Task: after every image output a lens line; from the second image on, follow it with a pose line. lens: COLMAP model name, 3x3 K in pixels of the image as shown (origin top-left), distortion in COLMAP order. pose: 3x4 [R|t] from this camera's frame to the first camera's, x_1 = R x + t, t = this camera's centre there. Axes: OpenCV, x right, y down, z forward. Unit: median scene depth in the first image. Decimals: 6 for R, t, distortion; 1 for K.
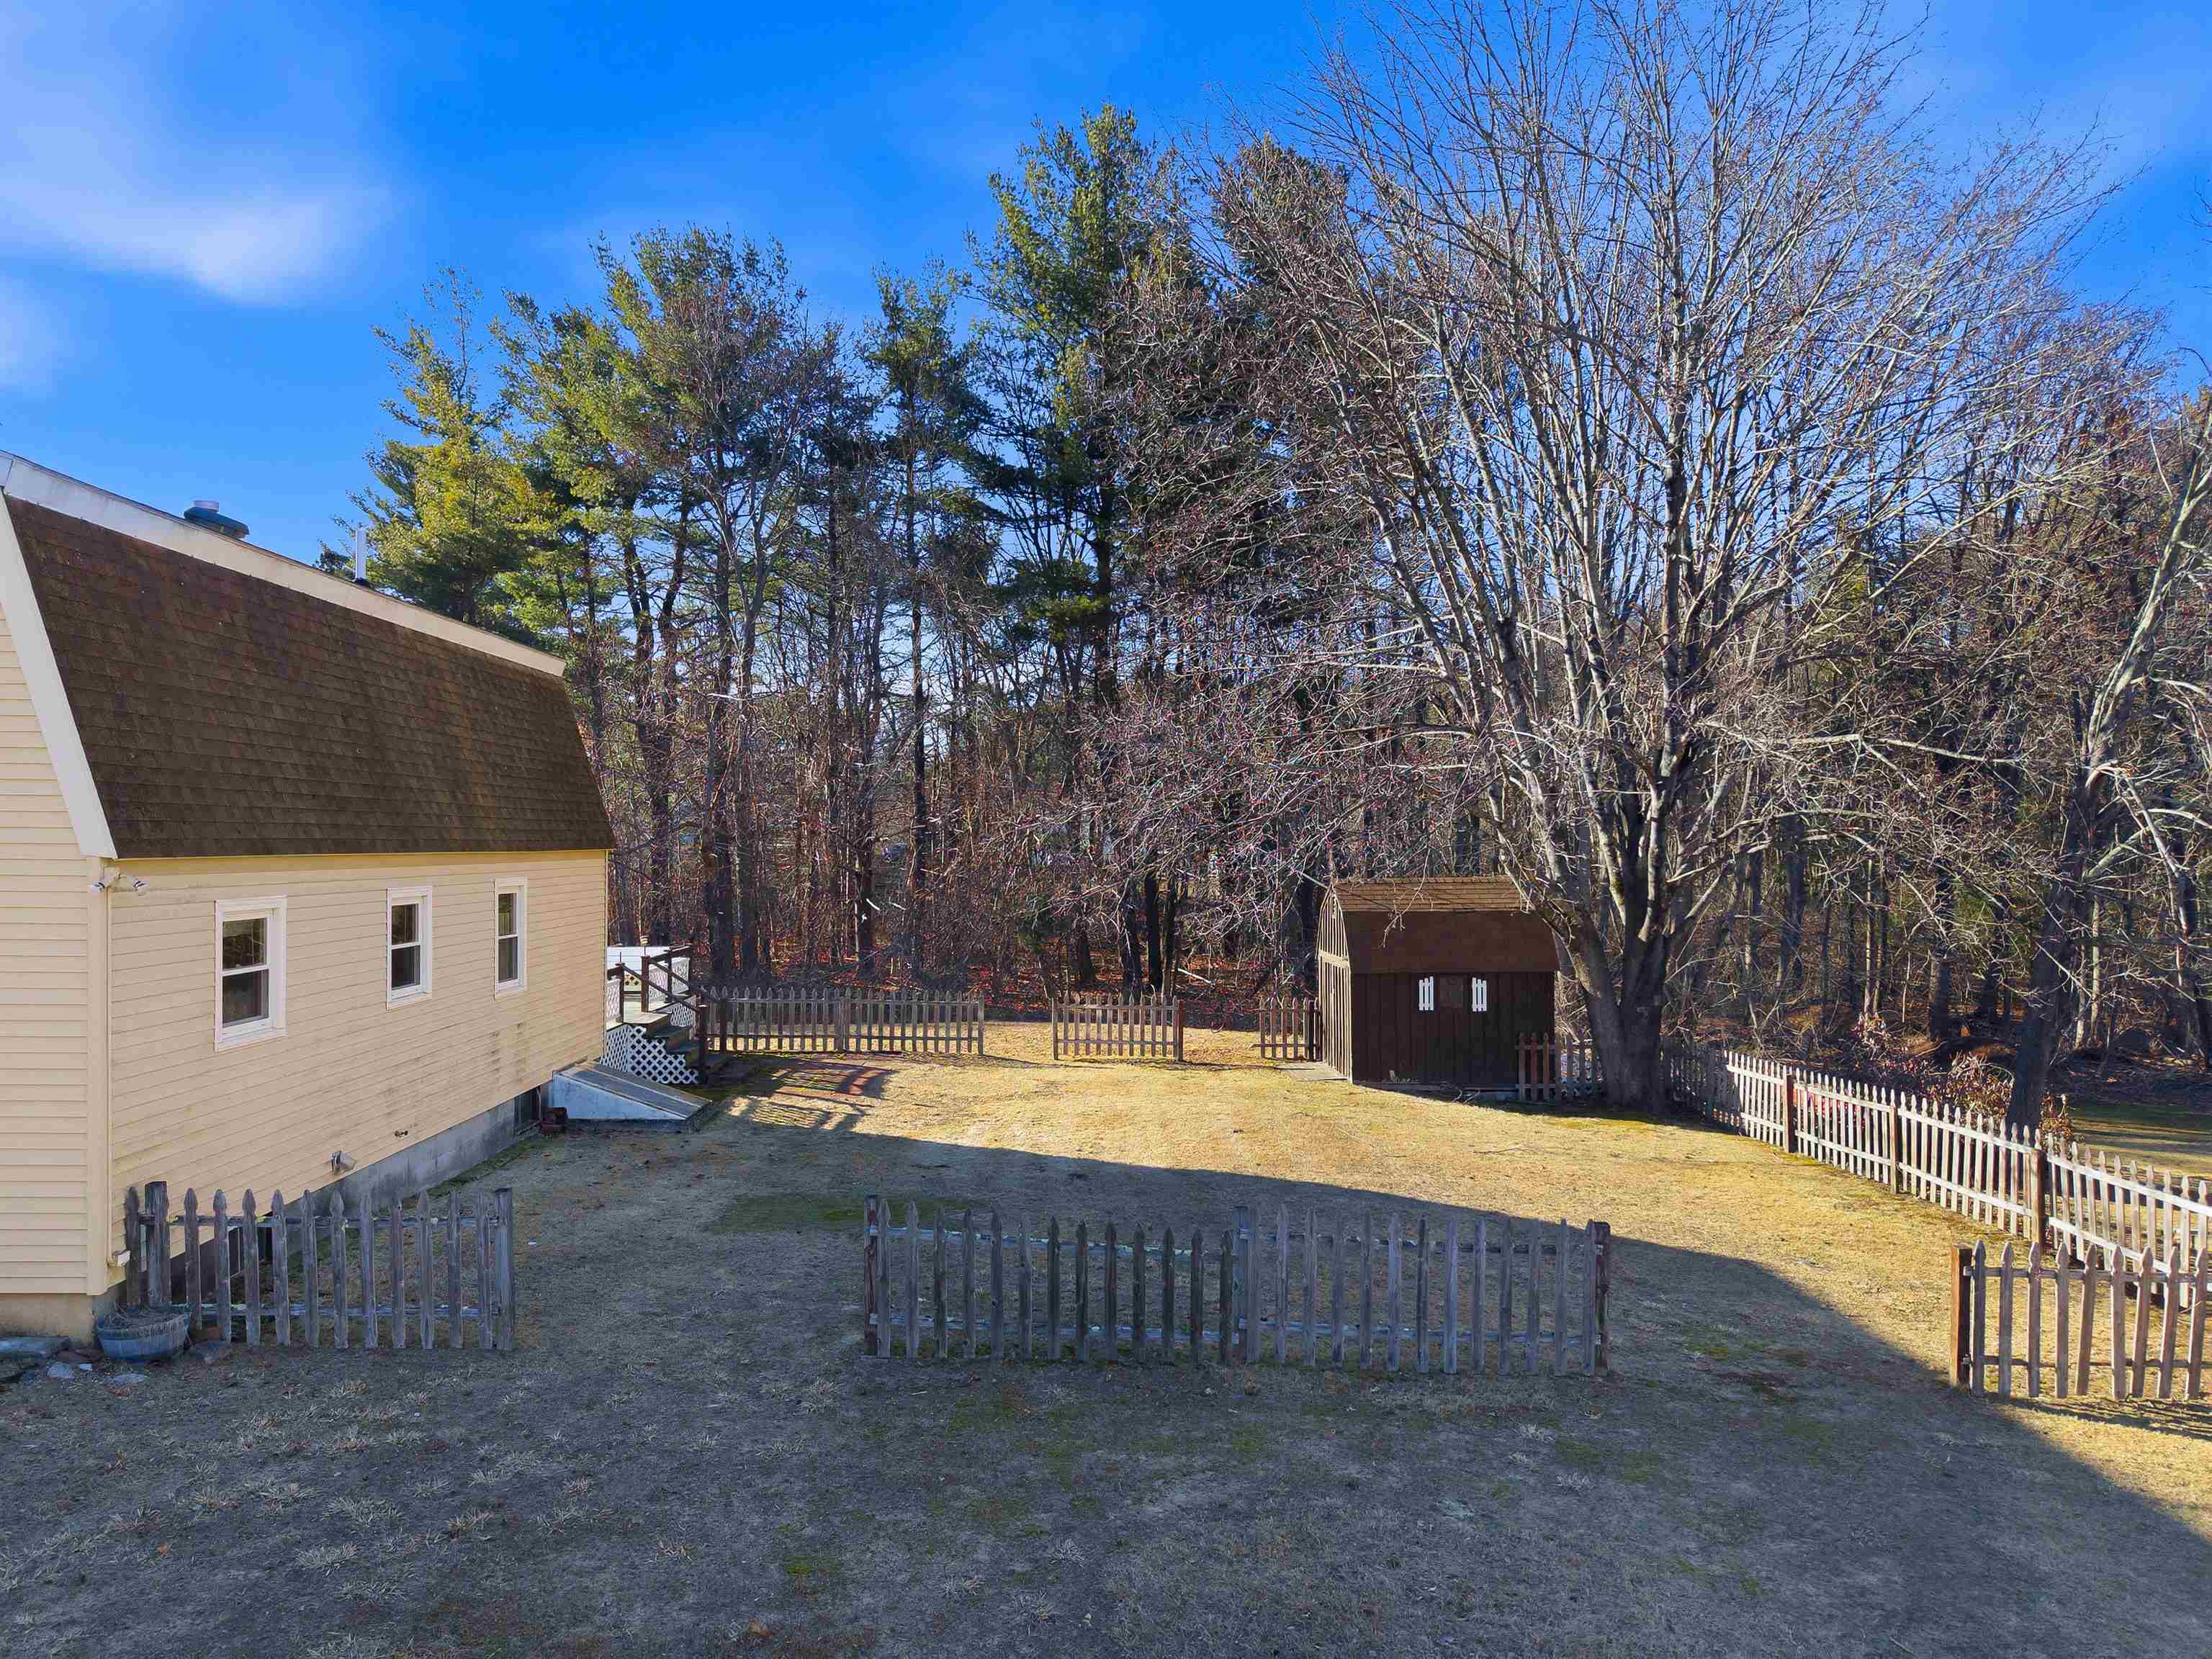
lens RADIAL K [[1509.4, 0, 1091.9], [0, 1509.4, 835.7], [0, 0, 1]] dist [0.011326, -0.005563]
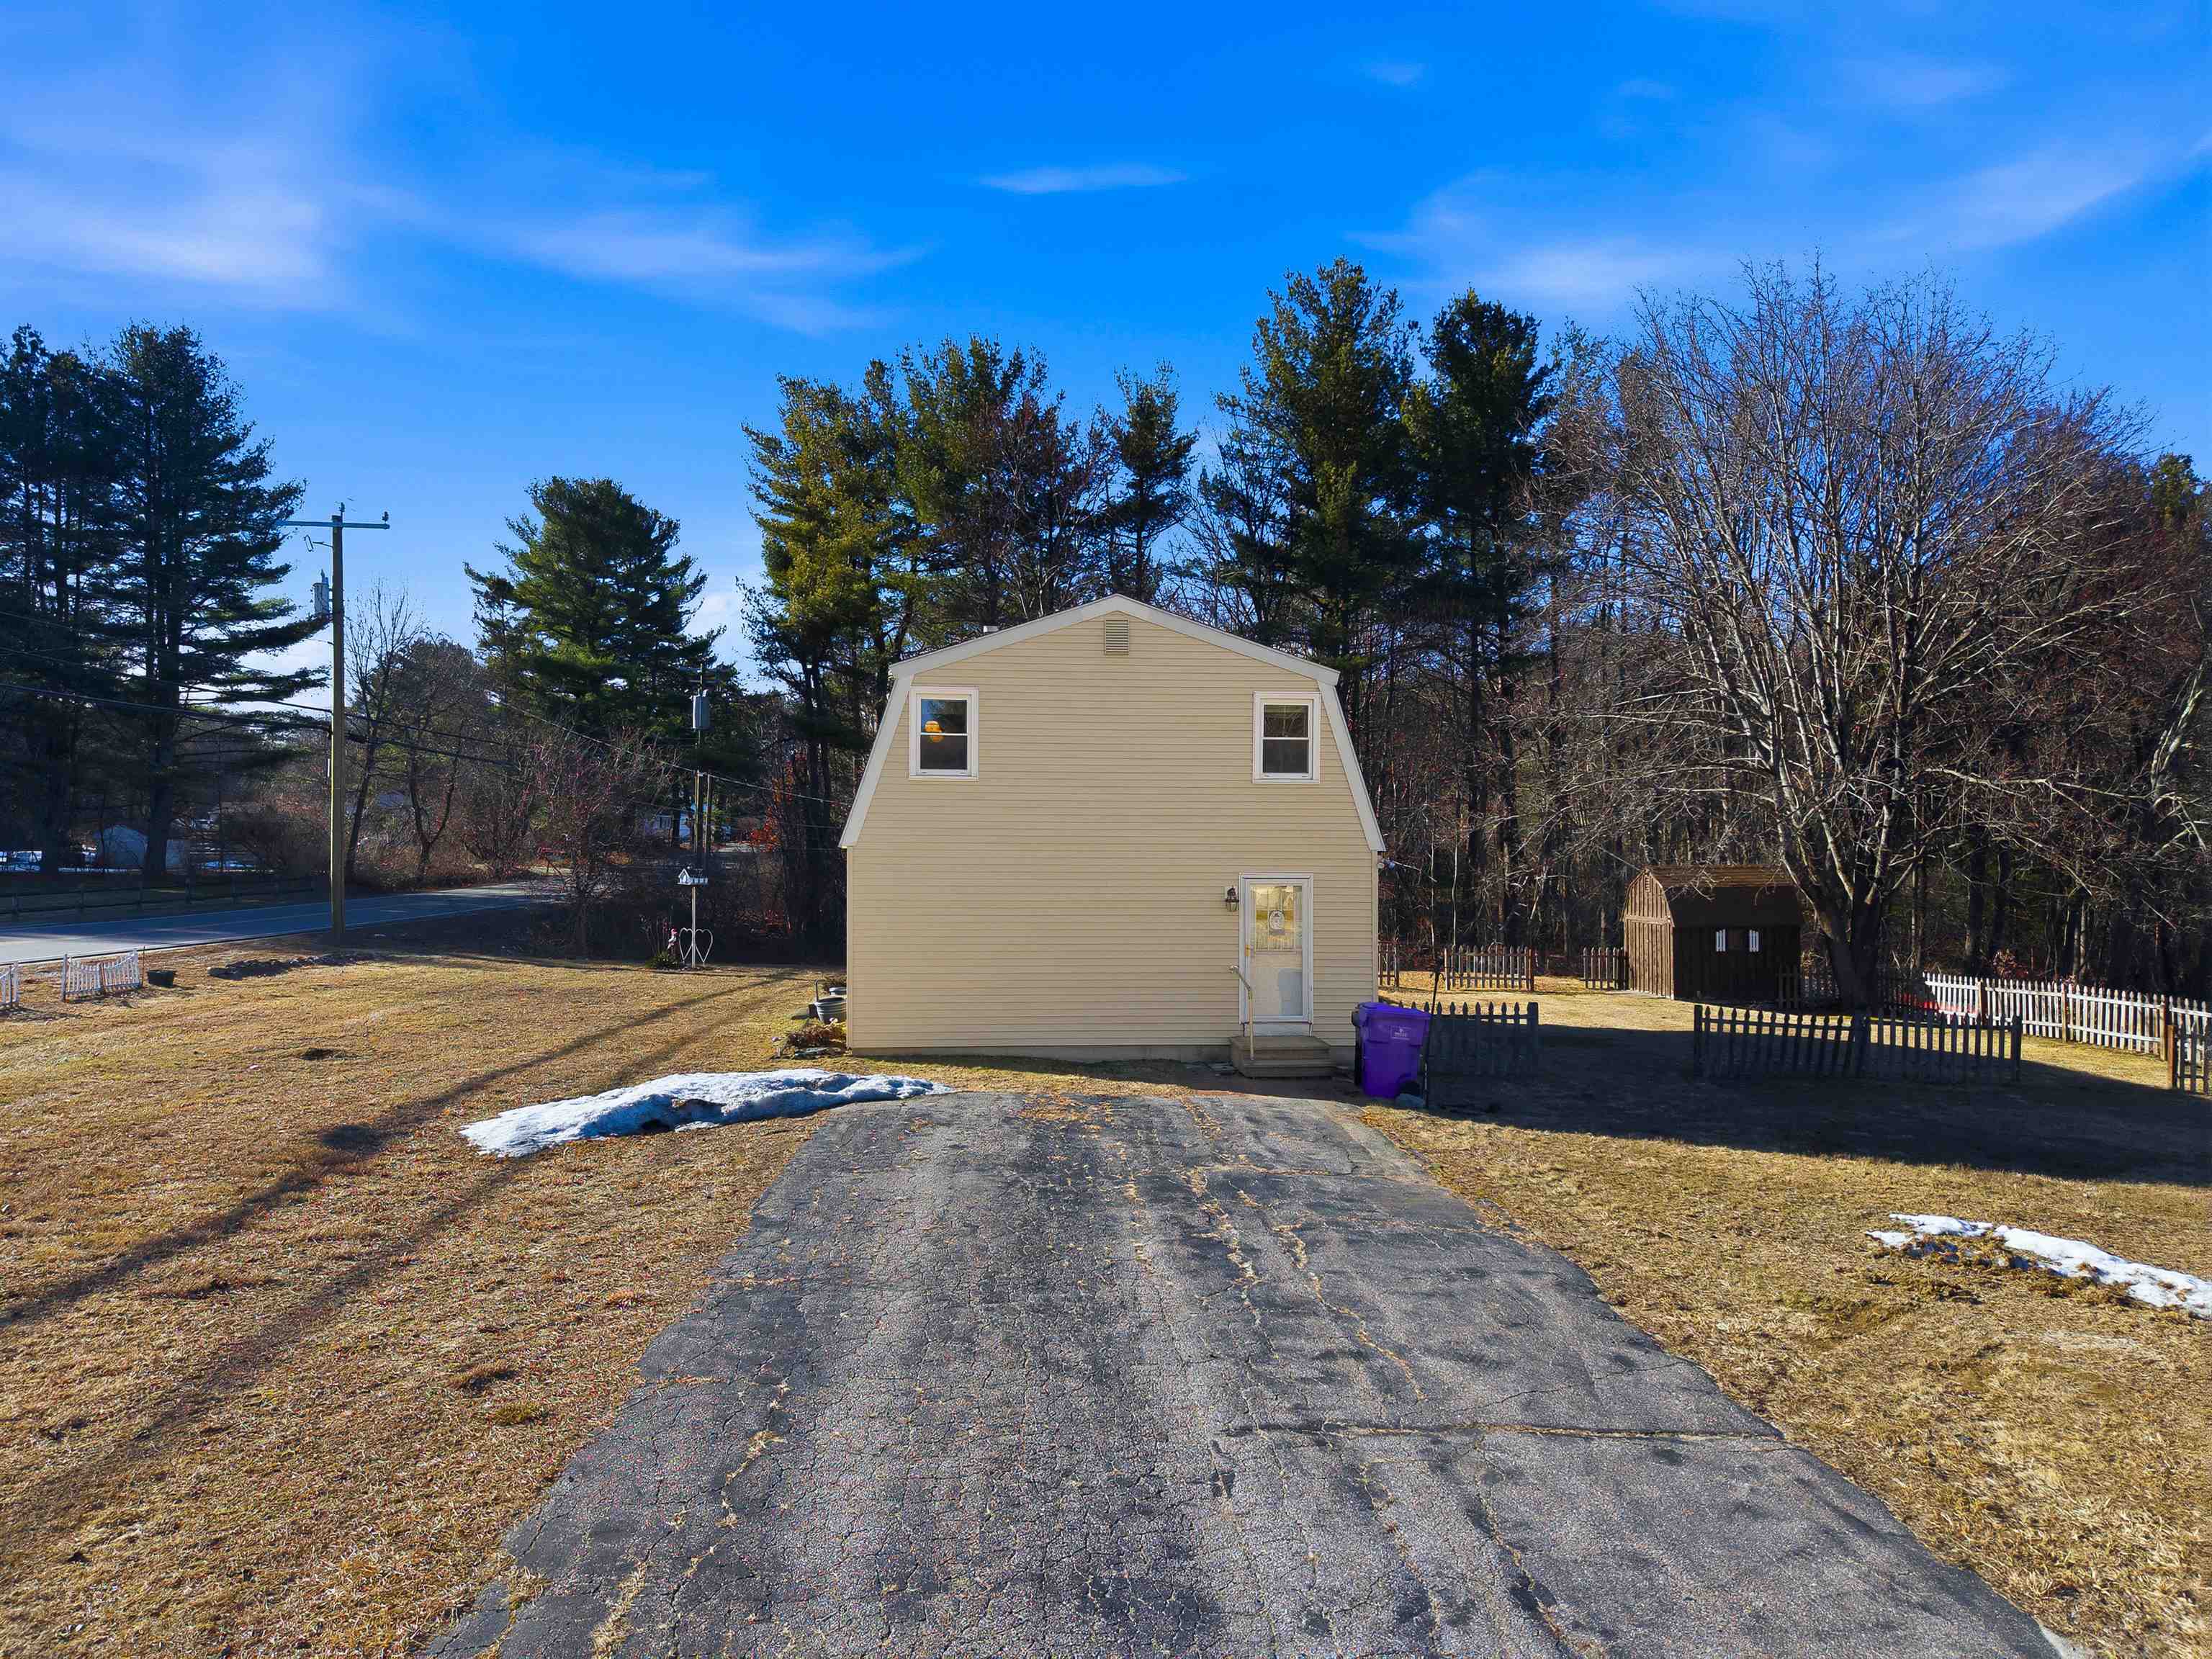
lens RADIAL K [[1509.4, 0, 1115.3], [0, 1509.4, 827.3], [0, 0, 1]] dist [0.011326, -0.005563]
pose [[0.998348, -0.007186, 0.057007, -0.499589], [0.007083, 0.999973, 0.002018, -0.018514], [-0.057020, -0.001611, 0.998372, -0.518068]]
